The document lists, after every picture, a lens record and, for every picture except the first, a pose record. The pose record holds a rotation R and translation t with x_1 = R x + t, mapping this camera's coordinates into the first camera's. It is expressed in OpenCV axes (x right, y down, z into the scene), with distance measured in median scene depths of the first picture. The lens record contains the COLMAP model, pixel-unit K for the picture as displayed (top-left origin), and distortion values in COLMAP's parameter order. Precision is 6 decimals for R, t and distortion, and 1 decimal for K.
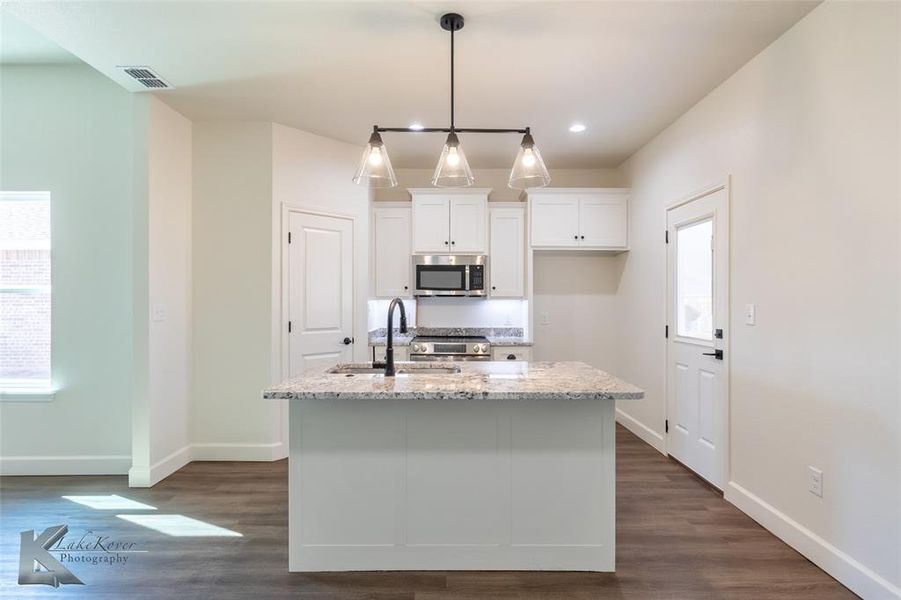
lens RADIAL K [[460.8, 0, 448.7], [0, 460.8, 303.5], [0, 0, 1]] dist [-0.002119, -0.000179]
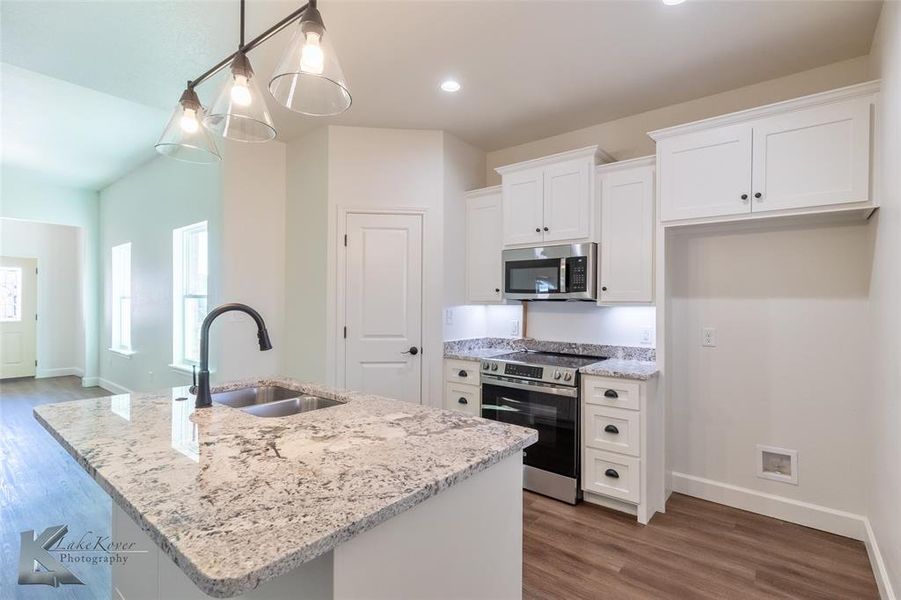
lens RADIAL K [[425.0, 0, 451.3], [0, 425.0, 303.9], [0, 0, 1]] dist [-0.000618, -0.000386]
pose [[0.779121, 0.005593, -0.626849, 0.338852], [-0.009984, 0.999944, -0.003487, -0.007086], [0.626794, 0.008976, 0.779133, 0.386034]]
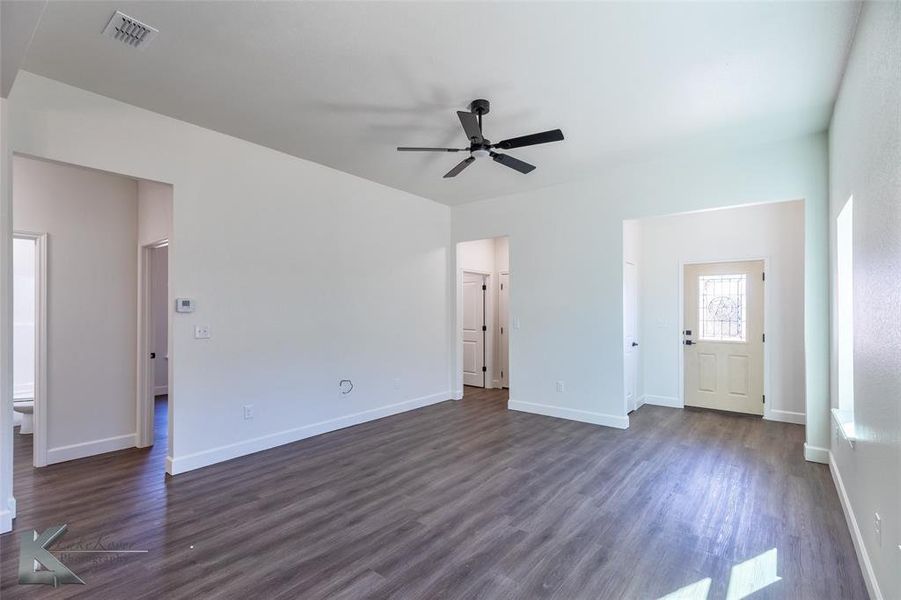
lens RADIAL K [[422.6, 0, 450.3], [0, 422.6, 308.9], [0, 0, 1]] dist [0.035439, 0.000054]
pose [[-0.616843, -0.004006, -0.787076, -0.406745], [-0.004673, 0.999988, -0.001427, -0.023463], [0.787072, 0.002797, -0.616854, 0.711894]]
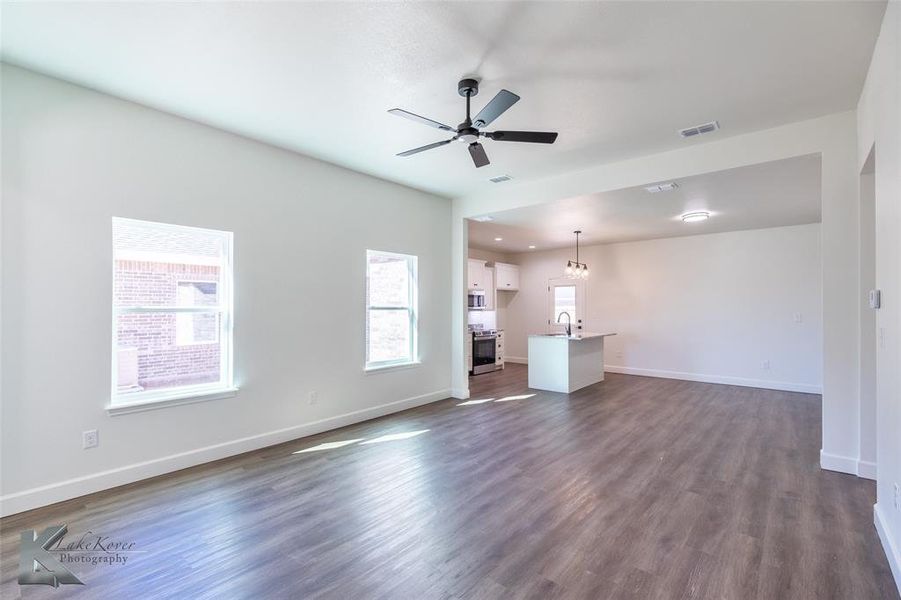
lens RADIAL K [[408.0, 0, 445.8], [0, 408.0, 308.9], [0, 0, 1]] dist [0.031079, -0.000208]
pose [[0.656341, -0.002357, 0.754461, -1.600230], [0.005660, 0.999982, -0.001801, -0.016936], [-0.754443, 0.005452, 0.656342, -0.149160]]
